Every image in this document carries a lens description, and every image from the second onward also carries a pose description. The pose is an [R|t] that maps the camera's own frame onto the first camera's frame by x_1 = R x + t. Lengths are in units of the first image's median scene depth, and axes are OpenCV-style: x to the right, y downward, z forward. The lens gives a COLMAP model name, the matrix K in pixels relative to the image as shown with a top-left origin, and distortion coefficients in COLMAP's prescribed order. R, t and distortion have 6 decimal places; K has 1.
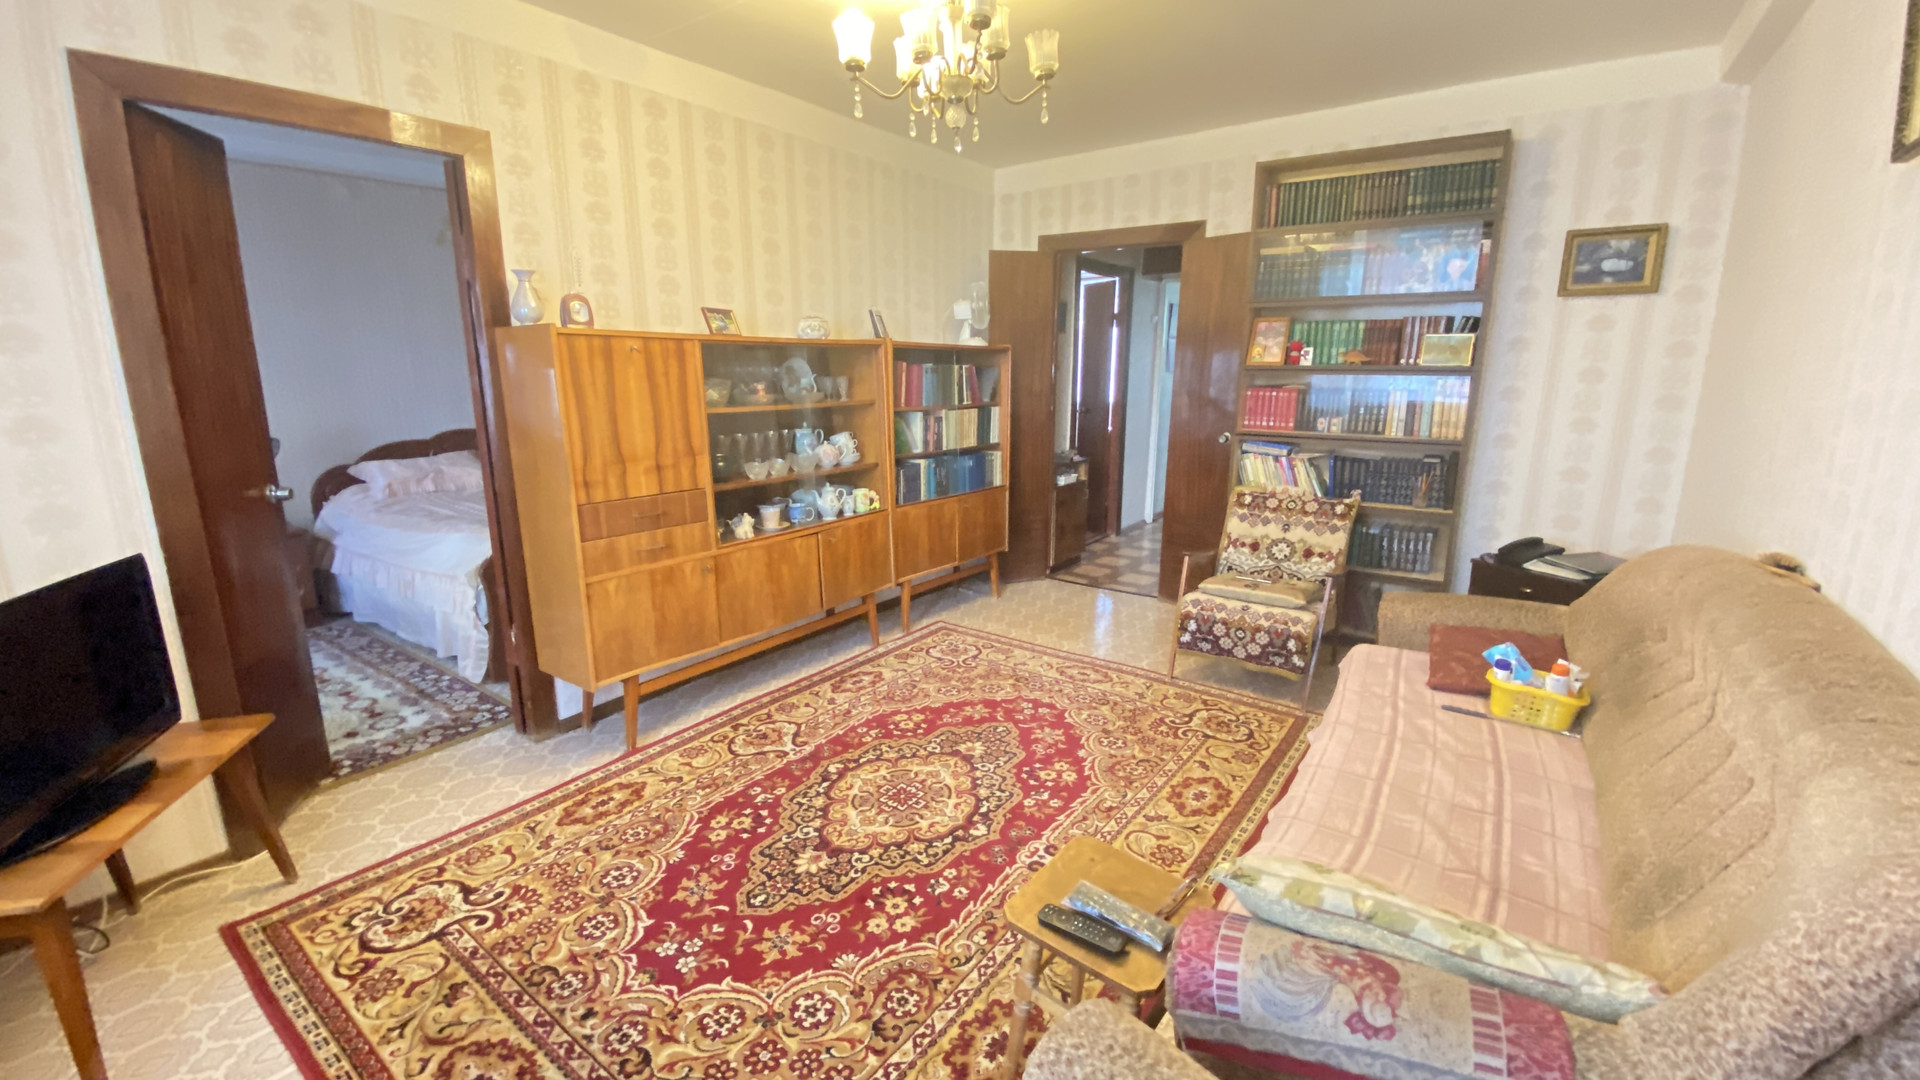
lens RADIAL K [[776.4, 0, 957.2], [0, 776.4, 538.5], [0, 0, 1]] dist [0.005339, -0.007109]
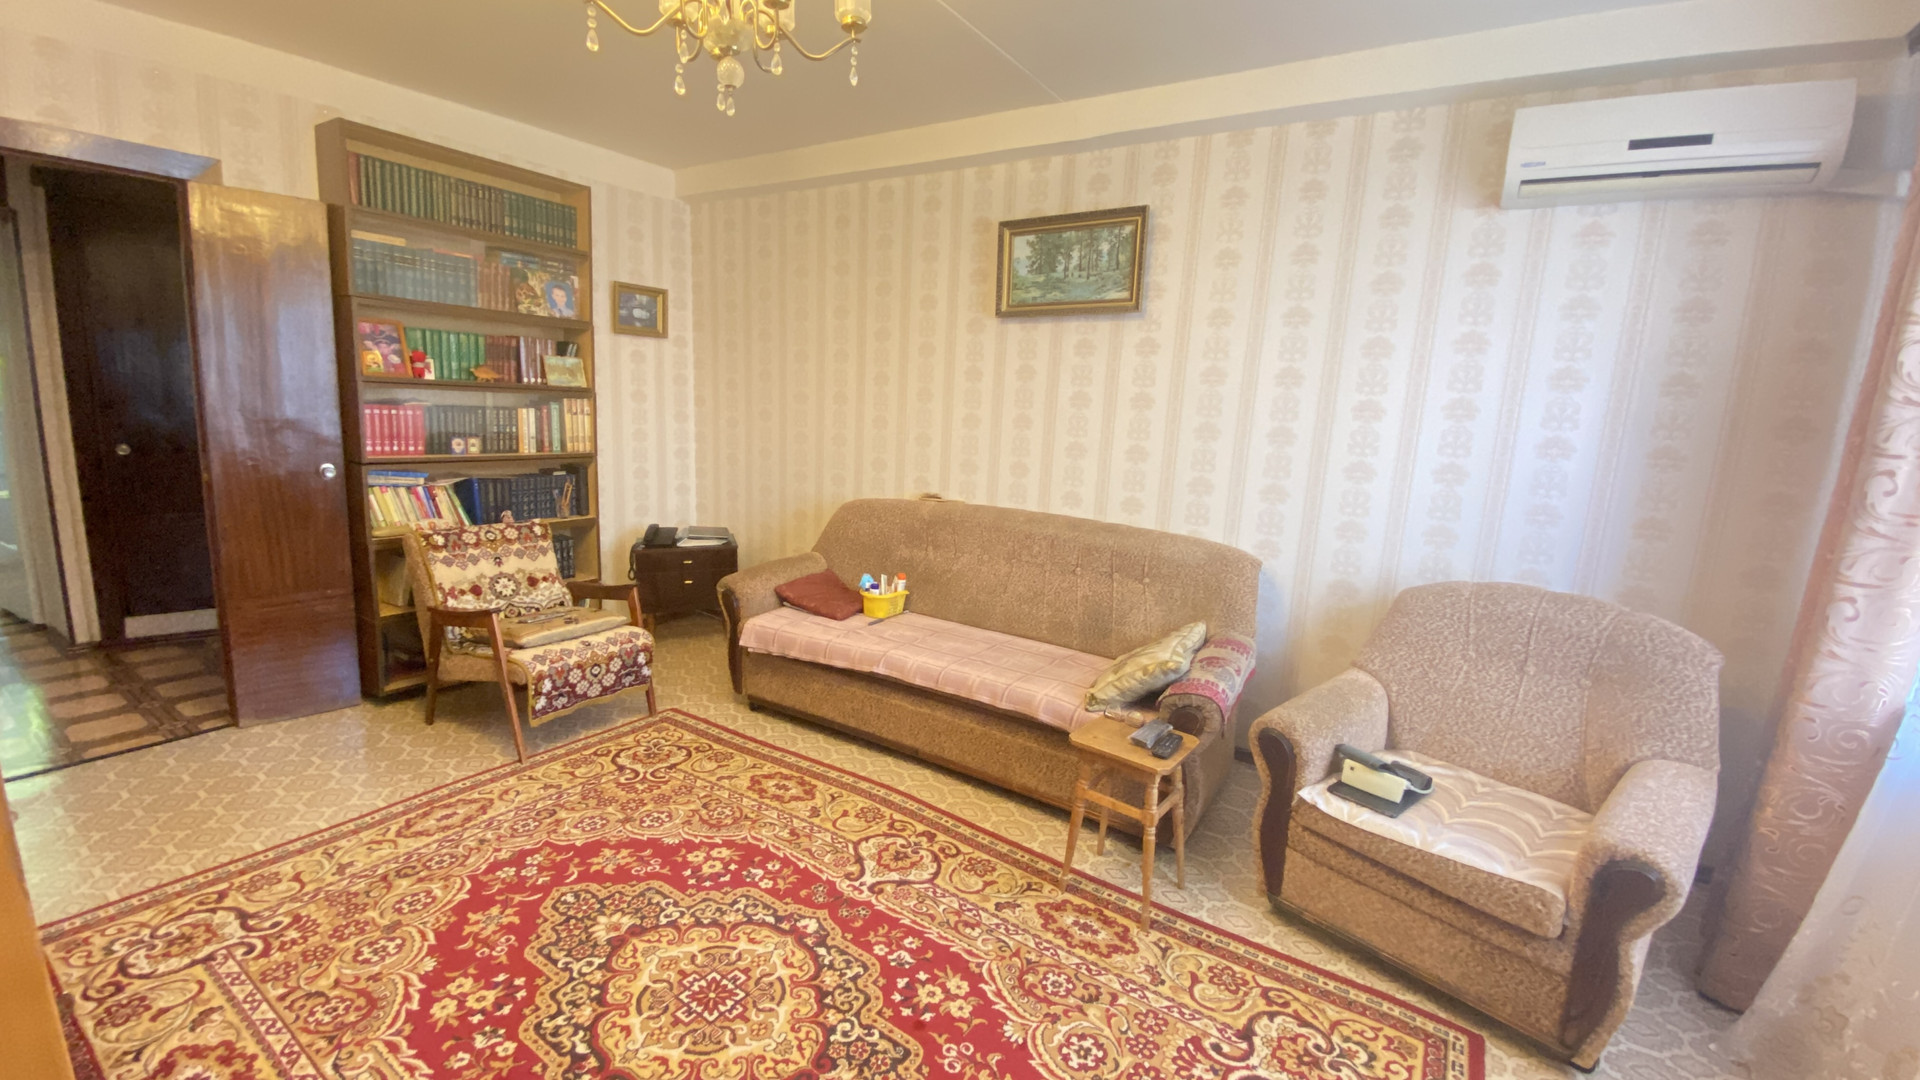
lens RADIAL K [[776.4, 0, 961.4], [0, 776.4, 528.1], [0, 0, 1]] dist [0.005339, -0.007109]
pose [[-0.055459, -0.161197, 0.985363, -0.604329], [0.176979, 0.969668, 0.168591, -0.134245], [-0.982651, 0.183738, -0.025248, 0.610519]]
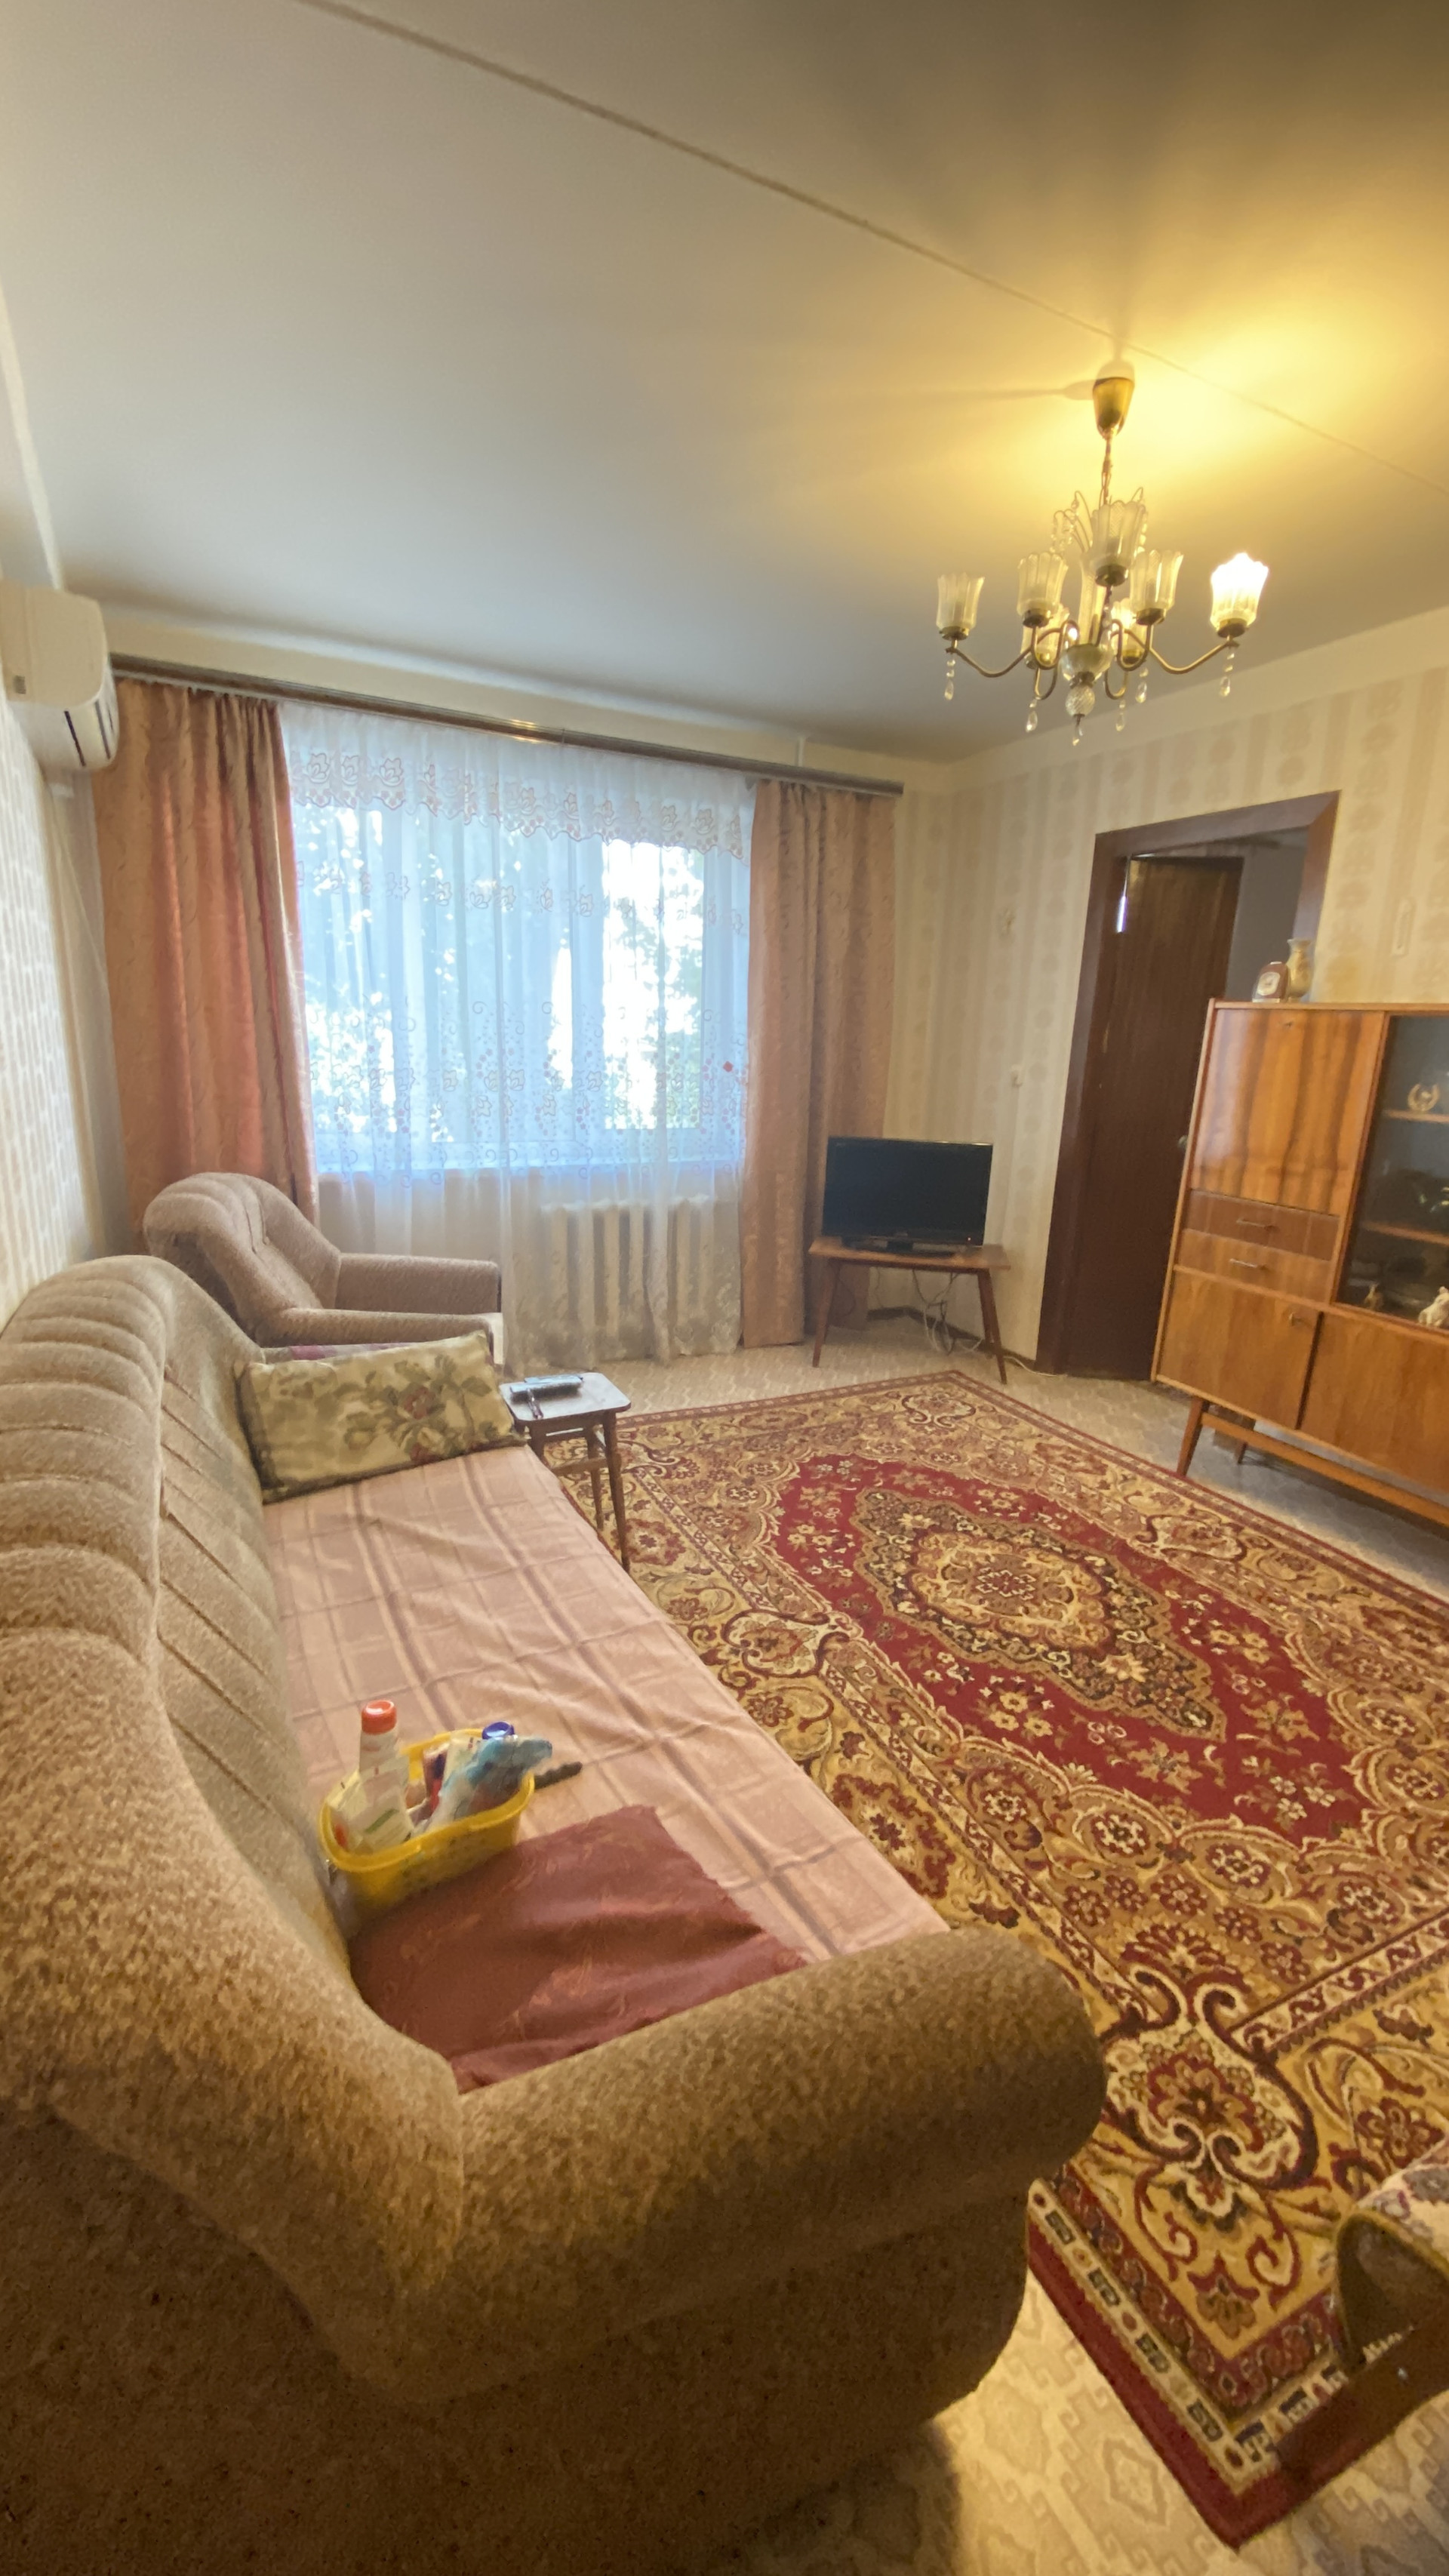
lens RADIAL K [[1041.6, 0, 689.4], [0, 1041.6, 1278.6], [0, 0, 1]] dist [0.005339, -0.007109]
pose [[-0.486254, 0.204419, -0.849570, 0.790772], [-0.218115, 0.913082, 0.344539, -0.212243], [0.846157, 0.352838, -0.399403, 0.886045]]
